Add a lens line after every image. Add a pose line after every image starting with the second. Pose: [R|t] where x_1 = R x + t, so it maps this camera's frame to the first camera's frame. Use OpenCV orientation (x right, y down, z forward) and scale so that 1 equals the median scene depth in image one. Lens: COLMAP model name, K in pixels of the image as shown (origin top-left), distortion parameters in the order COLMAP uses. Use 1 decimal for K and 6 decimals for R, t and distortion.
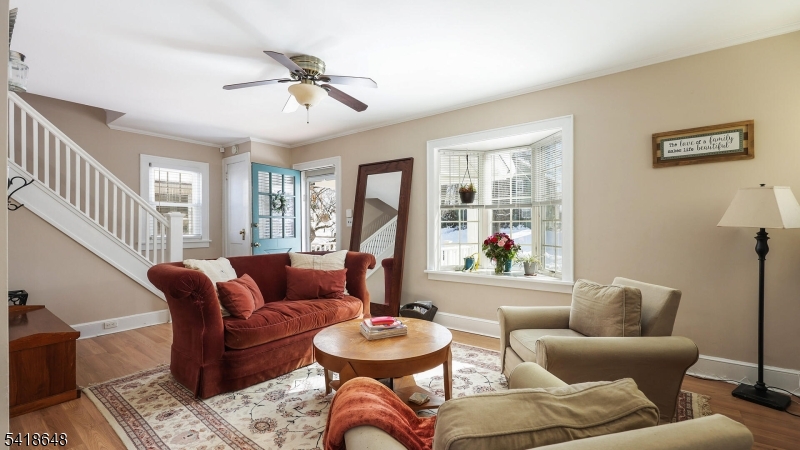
lens RADIAL K [[325.1, 0, 395.9], [0, 325.1, 226.7], [0, 0, 1]] dist [-0.009548, 0.000364]
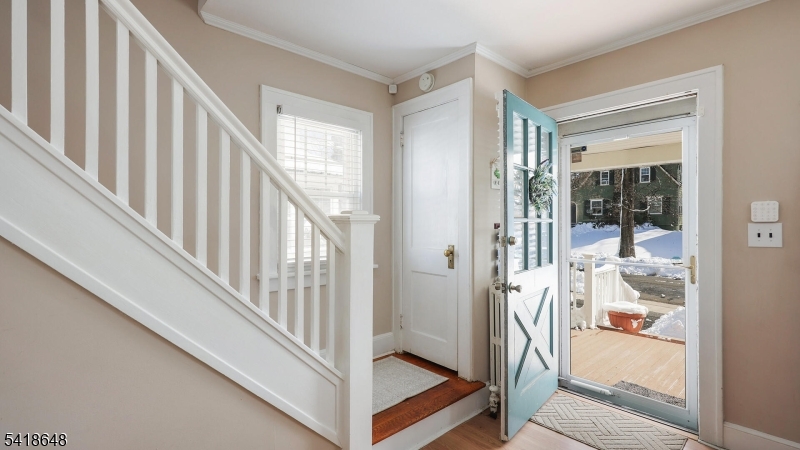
lens RADIAL K [[355.2, 0, 402.9], [0, 355.2, 219.1], [0, 0, 1]] dist [0.003229, 0.000339]
pose [[0.983082, 0.000775, -0.183164, -0.655045], [-0.003229, 0.999909, -0.013104, -0.035201], [0.183138, 0.013474, 0.982995, 0.708344]]
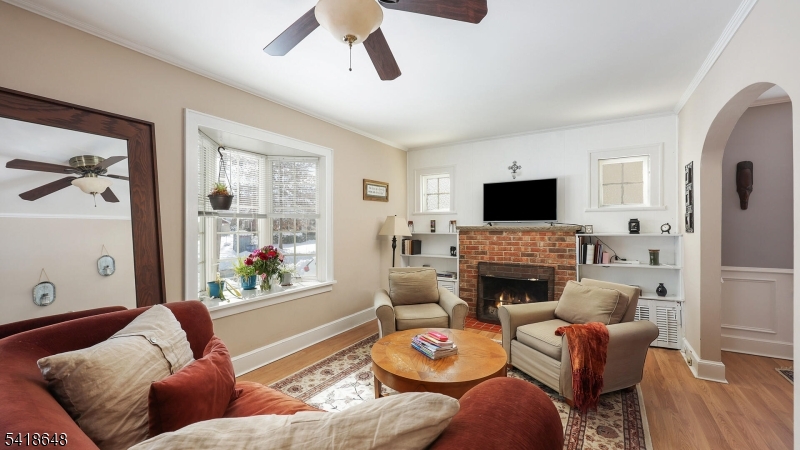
lens RADIAL K [[325.1, 0, 399.6], [0, 325.1, 226.6], [0, 0, 1]] dist [-0.009548, 0.000364]
pose [[-0.077573, 0.000480, 0.996987, -0.332162], [0.005318, 0.999986, -0.000067, -0.018269], [-0.996973, 0.005297, -0.077574, 0.375027]]
